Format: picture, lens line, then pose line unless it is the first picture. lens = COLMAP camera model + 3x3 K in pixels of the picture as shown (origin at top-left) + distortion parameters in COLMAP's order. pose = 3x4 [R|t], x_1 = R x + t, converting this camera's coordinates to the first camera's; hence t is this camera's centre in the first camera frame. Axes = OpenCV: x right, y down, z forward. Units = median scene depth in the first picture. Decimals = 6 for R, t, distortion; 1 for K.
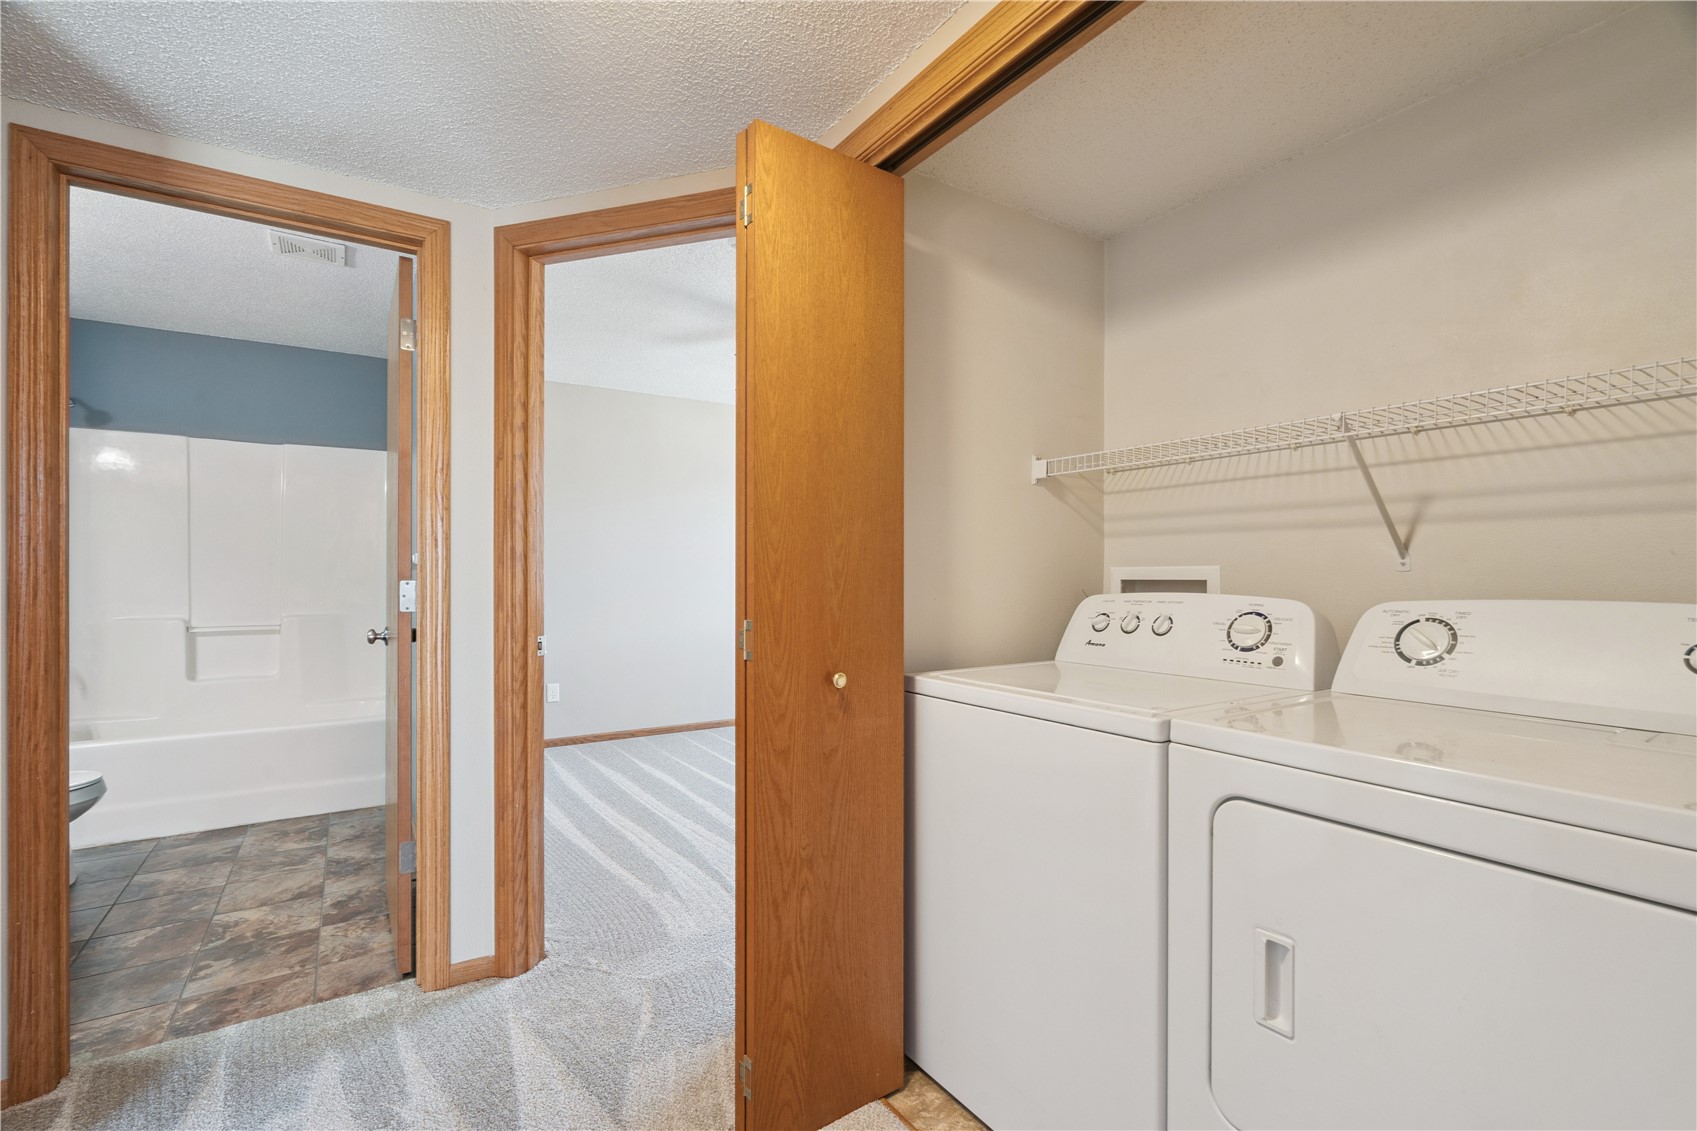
lens RADIAL K [[762.0, 0, 851.2], [0, 762.0, 572.1], [0, 0, 1]] dist [-0.000255, 0.000310]
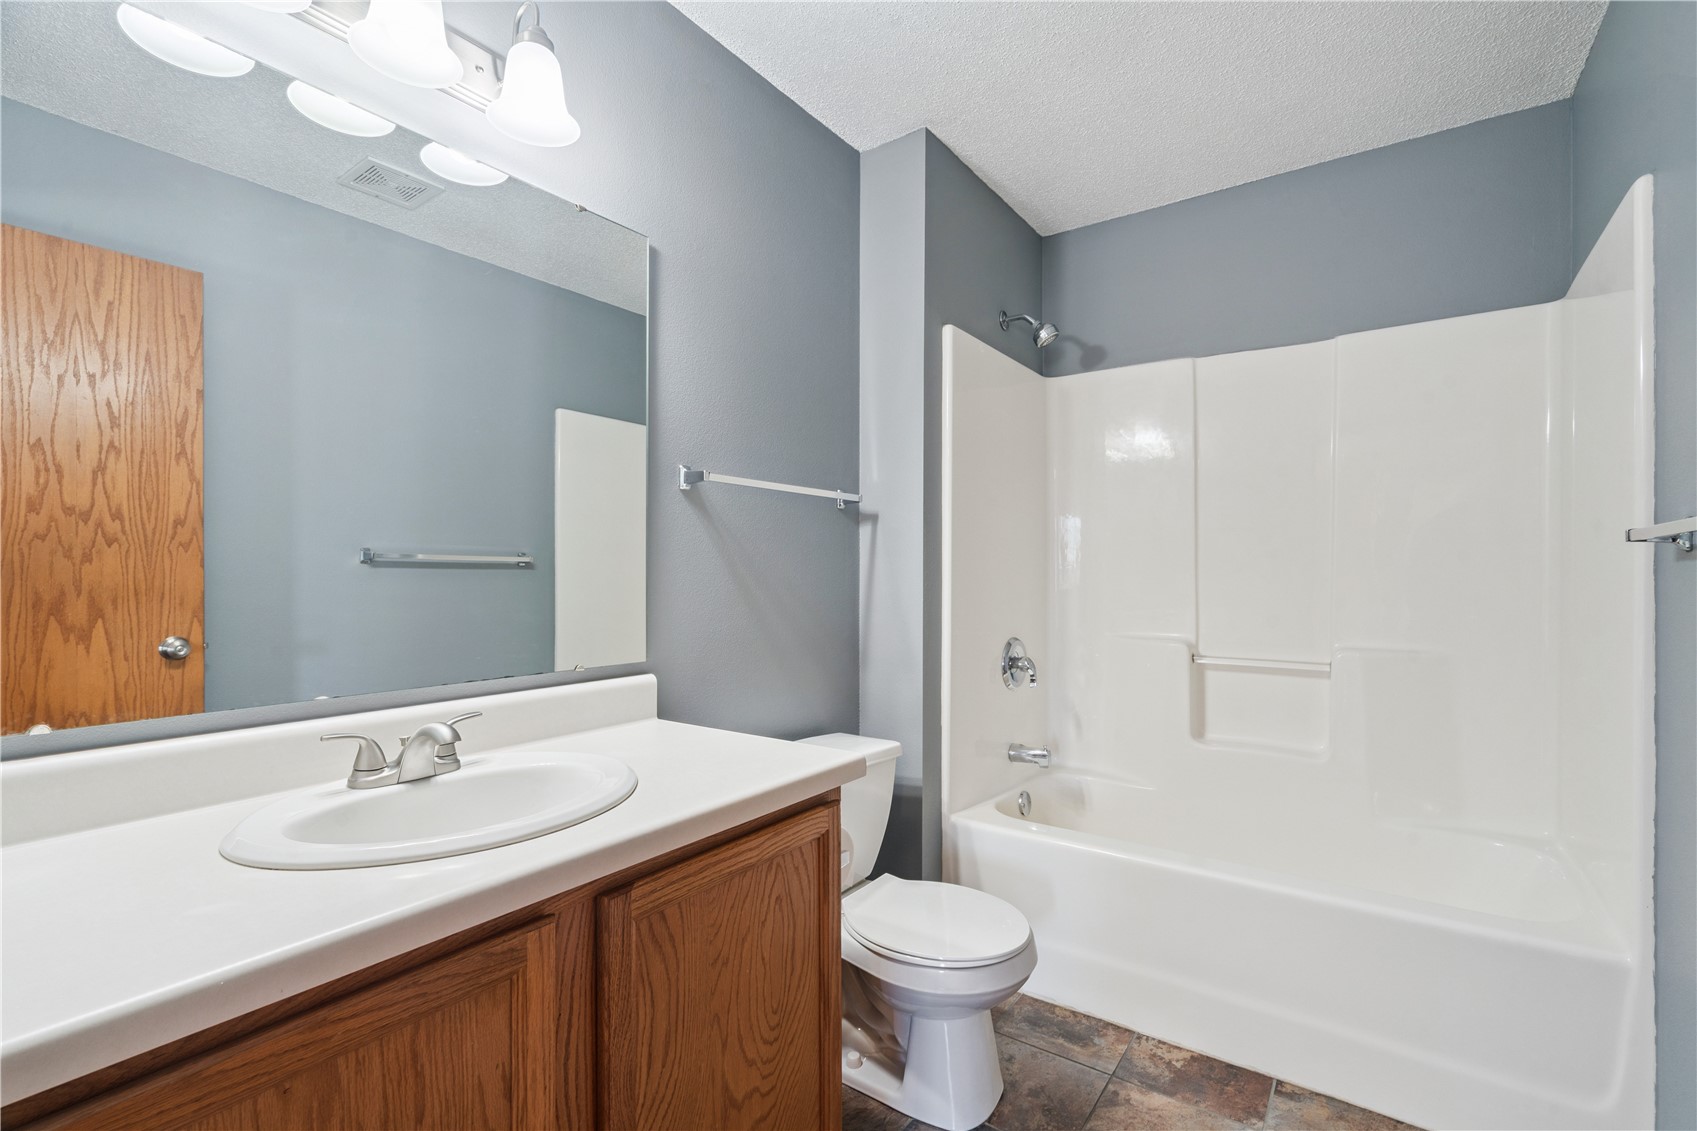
lens RADIAL K [[762.0, 0, 851.2], [0, 762.0, 572.1], [0, 0, 1]] dist [-0.000255, 0.000310]
pose [[0.361694, 0.001552, -0.932296, -0.380017], [0.002720, 0.999993, 0.002720, 0.000896], [0.932293, -0.003520, 0.361687, 0.502514]]
